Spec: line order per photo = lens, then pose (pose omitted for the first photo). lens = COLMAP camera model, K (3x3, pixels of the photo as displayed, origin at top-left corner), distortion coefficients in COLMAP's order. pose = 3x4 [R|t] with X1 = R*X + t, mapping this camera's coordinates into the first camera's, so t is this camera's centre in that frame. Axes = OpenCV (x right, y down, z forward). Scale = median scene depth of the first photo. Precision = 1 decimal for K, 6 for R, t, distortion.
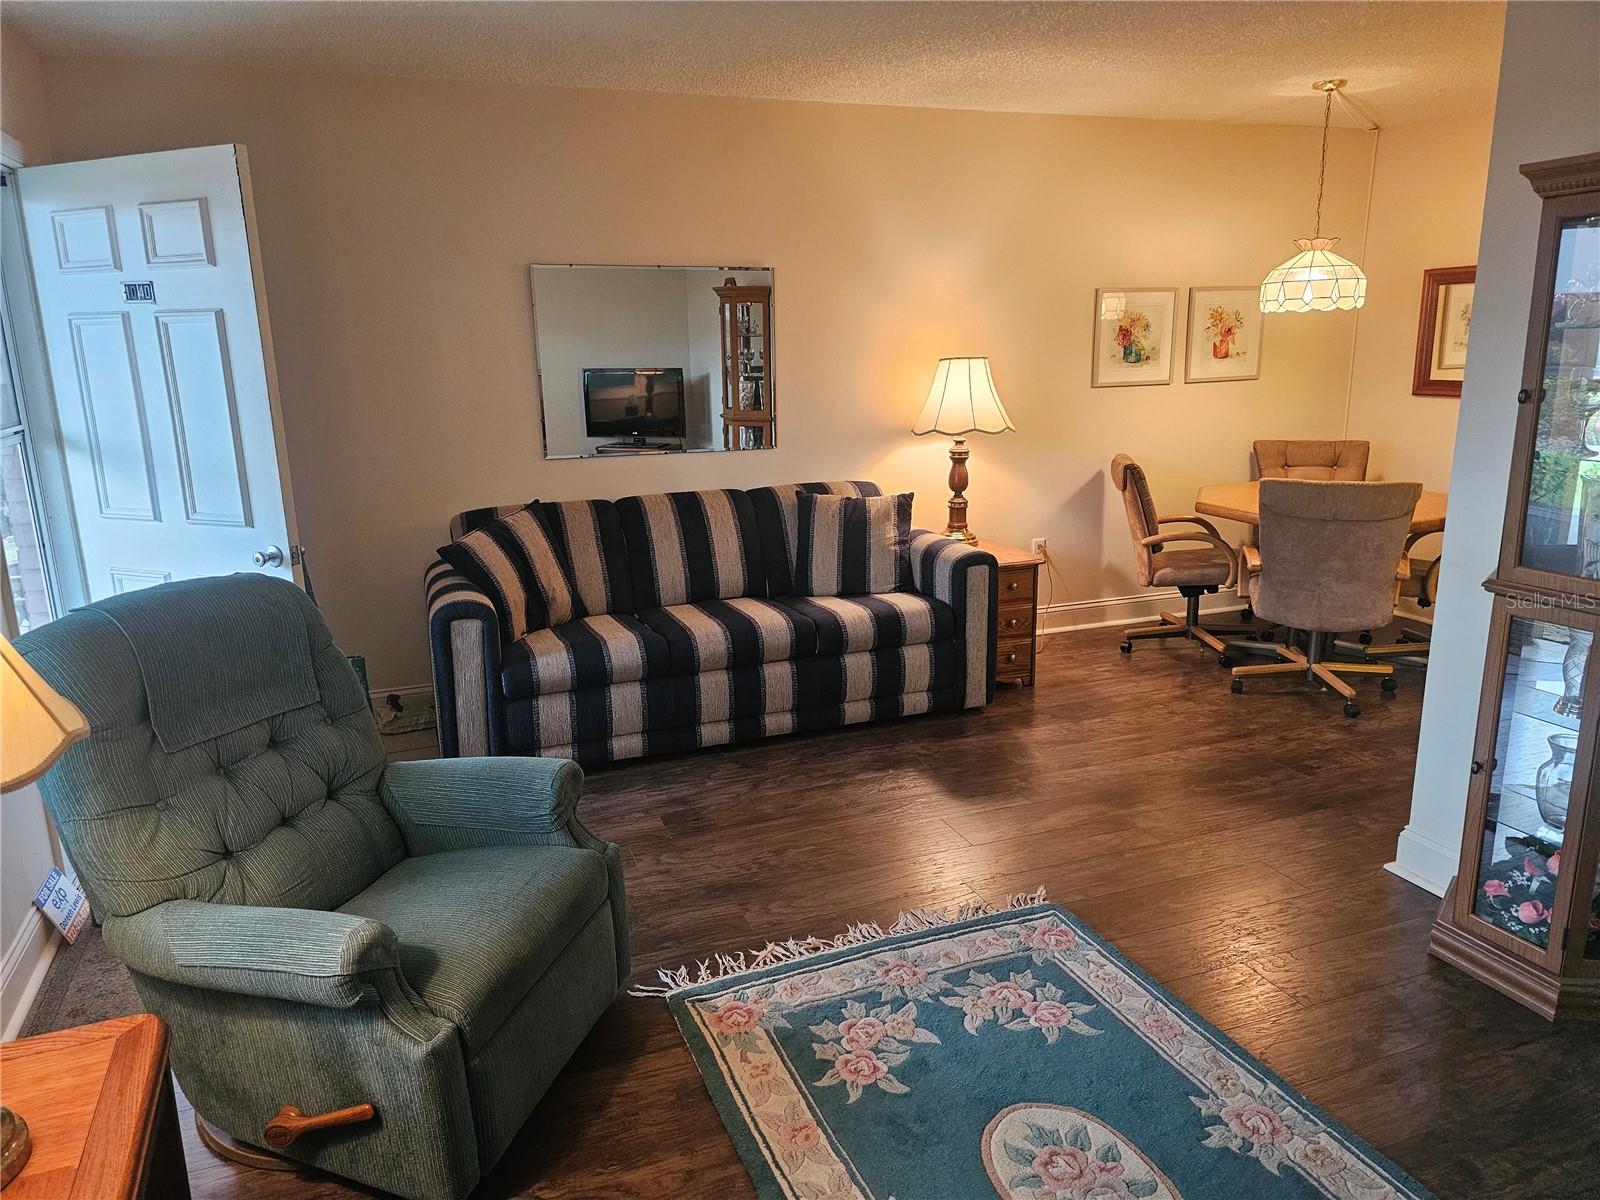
lens RADIAL K [[1069.8, 0, 778.5], [0, 1069.8, 588.0], [0, 0, 1]] dist [0.066211, -0.063408]
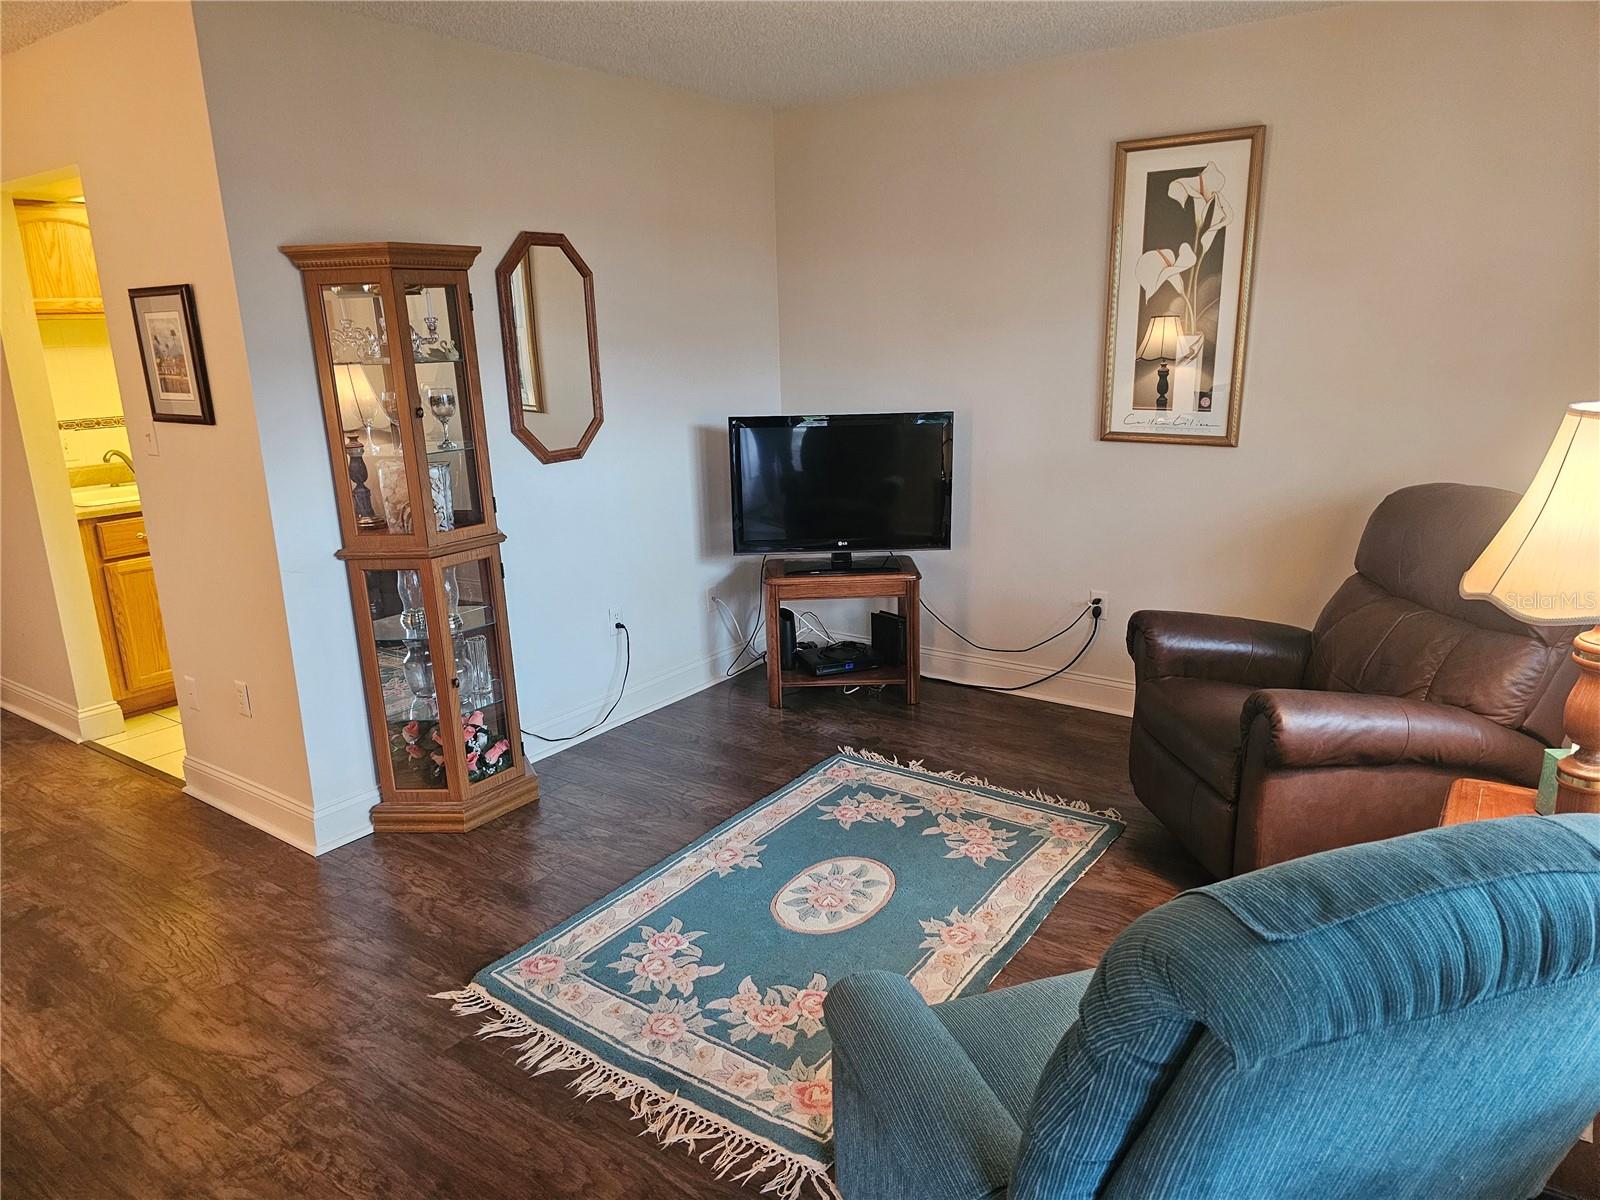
lens RADIAL K [[1069.8, 0, 805.8], [0, 1069.8, 596.1], [0, 0, 1]] dist [0.066211, -0.063408]
pose [[-0.557316, -0.168139, 0.813098, -0.360636], [0.223185, 0.912904, 0.341754, -0.157055], [-0.799742, 0.371936, -0.471250, 0.648534]]
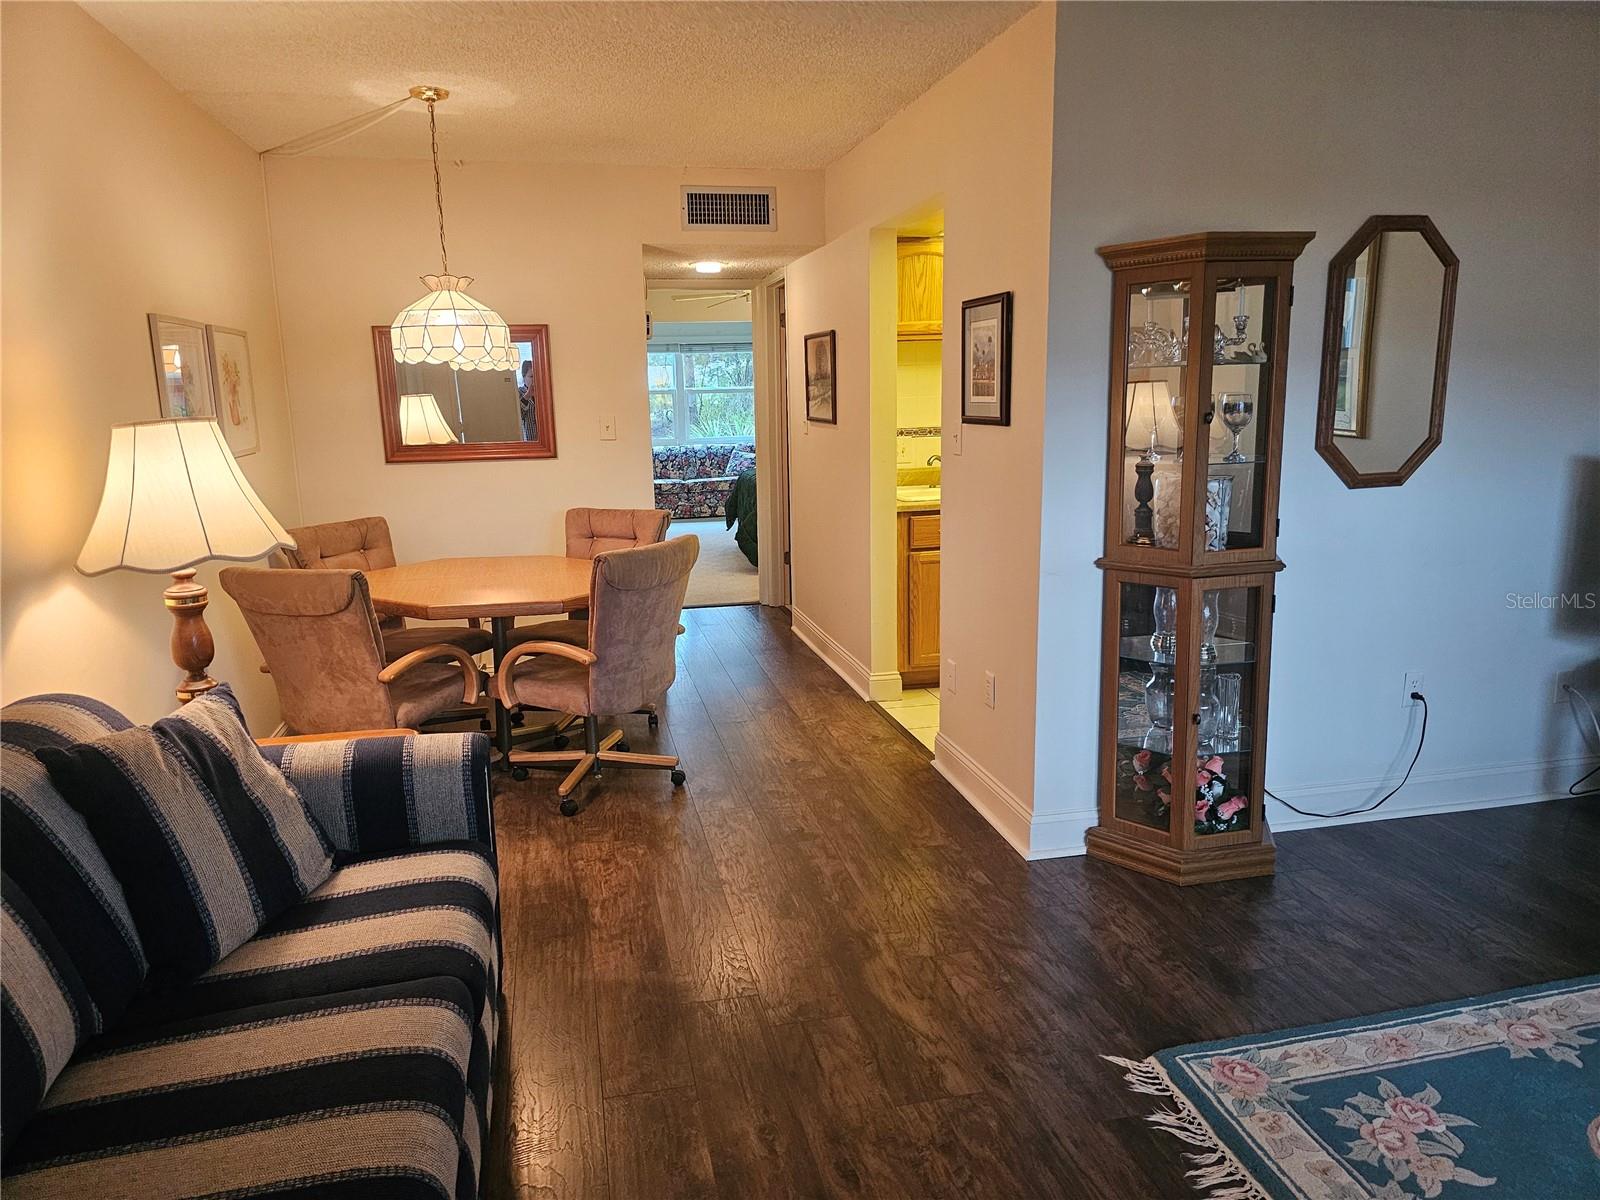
lens RADIAL K [[1069.8, 0, 779.5], [0, 1069.8, 598.5], [0, 0, 1]] dist [0.066211, -0.063408]
pose [[0.141372, -0.173966, 0.974551, -0.310218], [0.240406, 0.961002, 0.136673, -0.129339], [-0.960322, 0.214967, 0.177681, 0.628161]]
